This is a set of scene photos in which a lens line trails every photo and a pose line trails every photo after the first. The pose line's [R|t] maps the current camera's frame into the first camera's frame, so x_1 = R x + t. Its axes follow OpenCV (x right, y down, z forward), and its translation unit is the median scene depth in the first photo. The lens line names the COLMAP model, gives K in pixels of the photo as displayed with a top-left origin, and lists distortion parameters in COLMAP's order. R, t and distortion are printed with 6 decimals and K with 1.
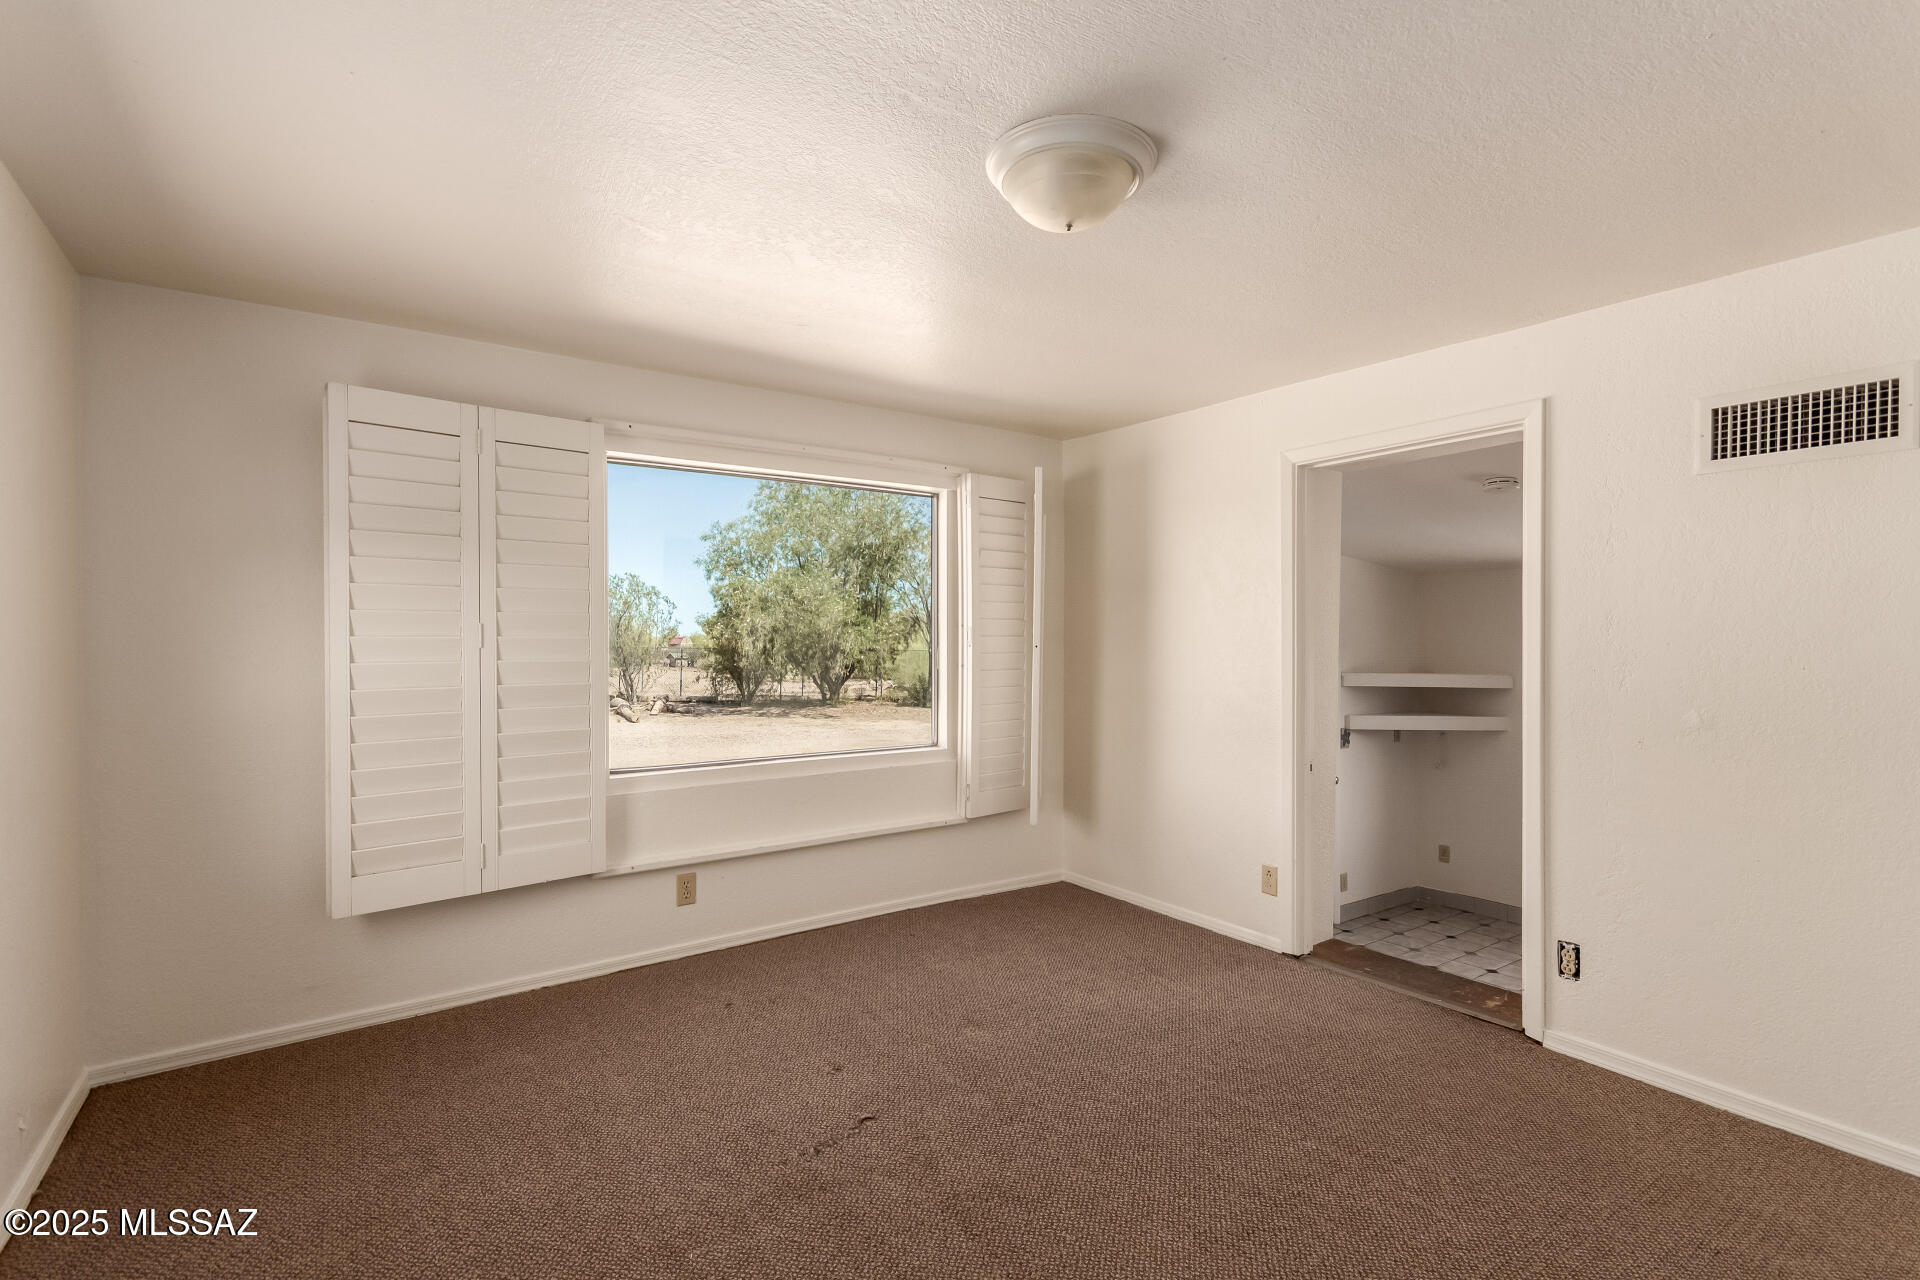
lens RADIAL K [[896.4, 0, 959.0], [0, 896.4, 640.9], [0, 0, 1]] dist [0.000978, 0.000453]
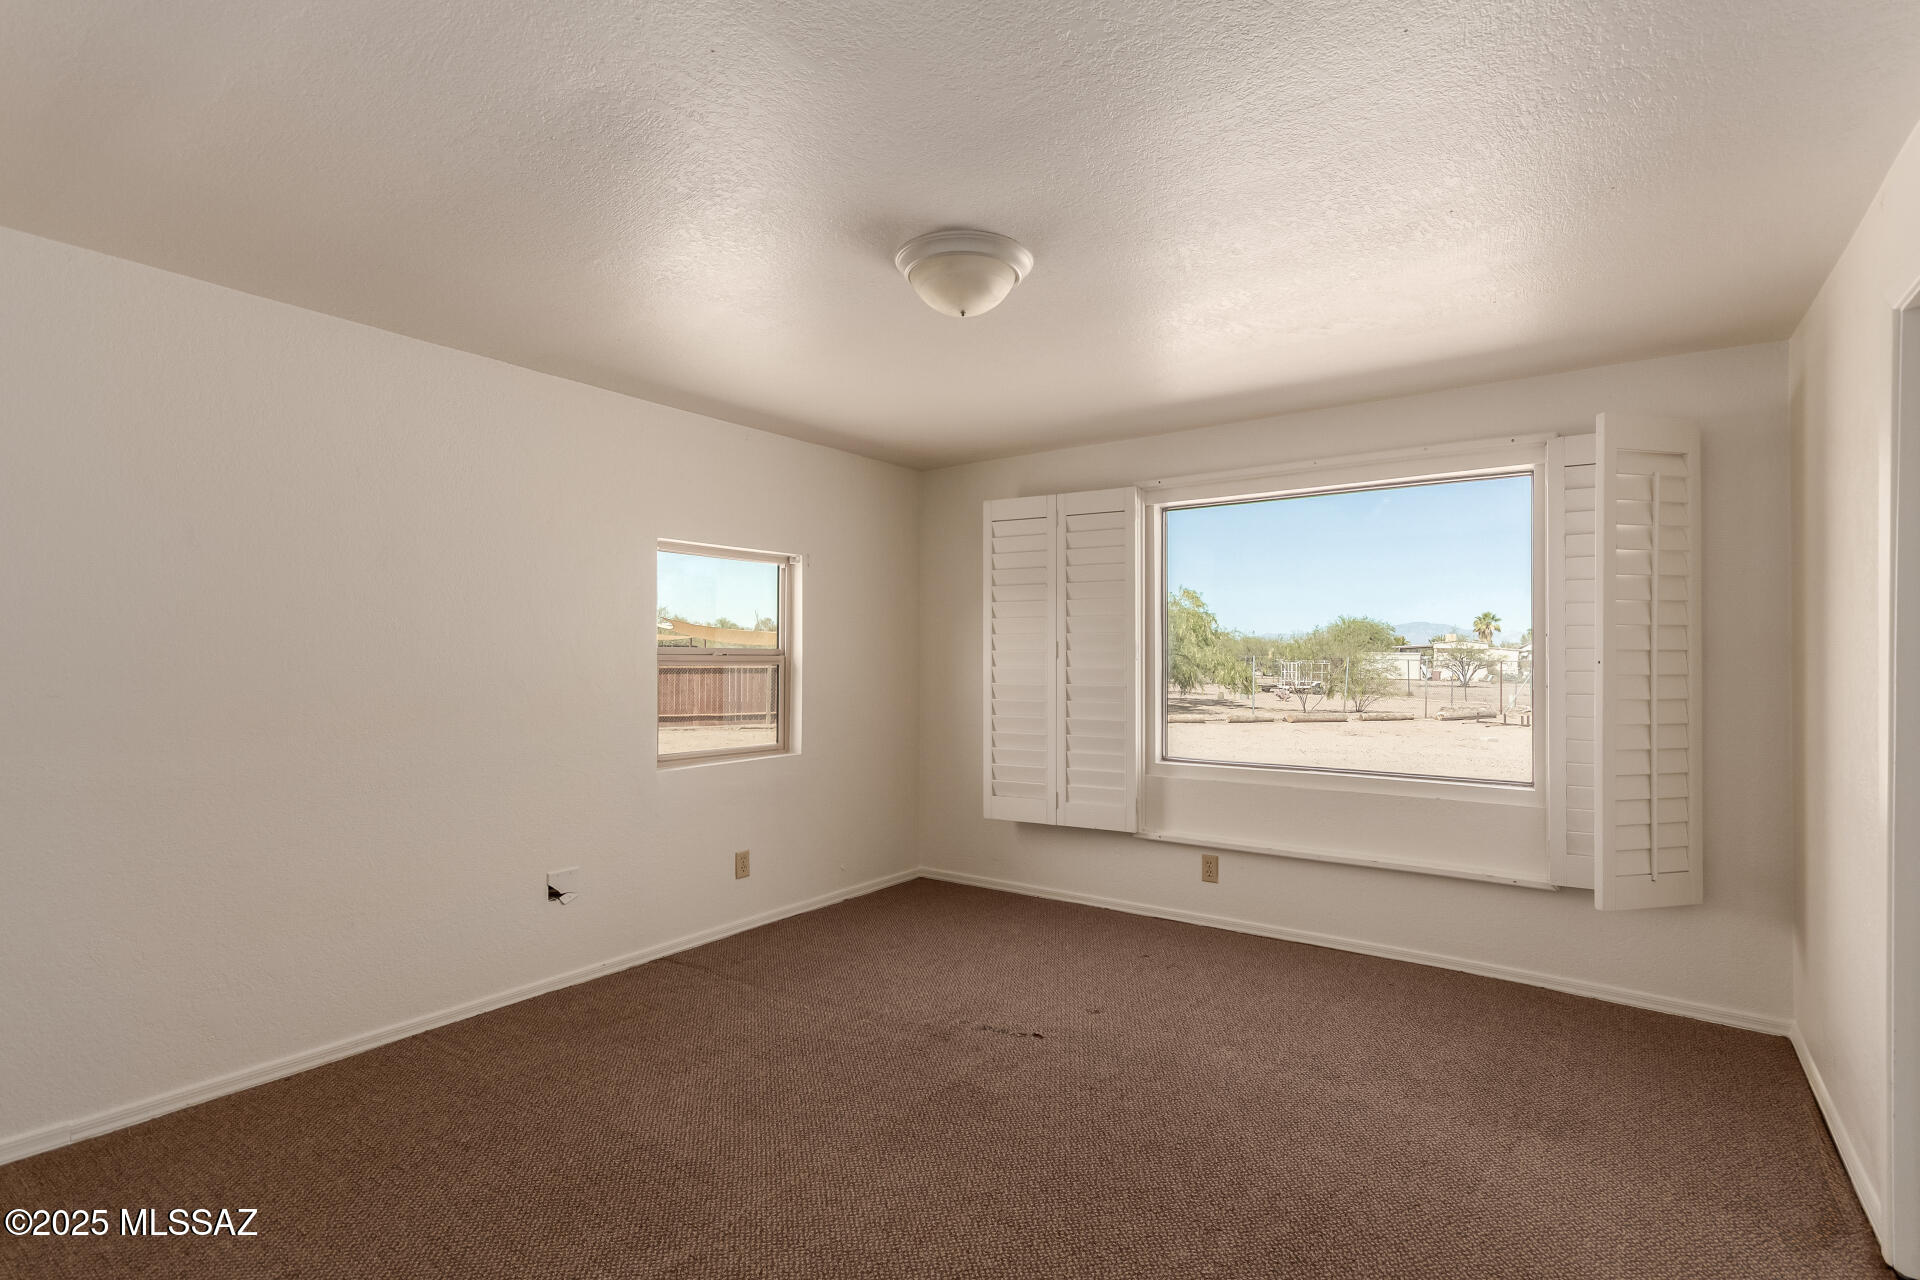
lens RADIAL K [[896.4, 0, 949.7], [0, 896.4, 641.2], [0, 0, 1]] dist [0.000978, 0.000453]
pose [[0.316657, -0.007489, -0.948511, 0.796221], [-0.000847, 0.999966, -0.008178, -0.007749], [0.948540, 0.003393, 0.316640, 0.362146]]
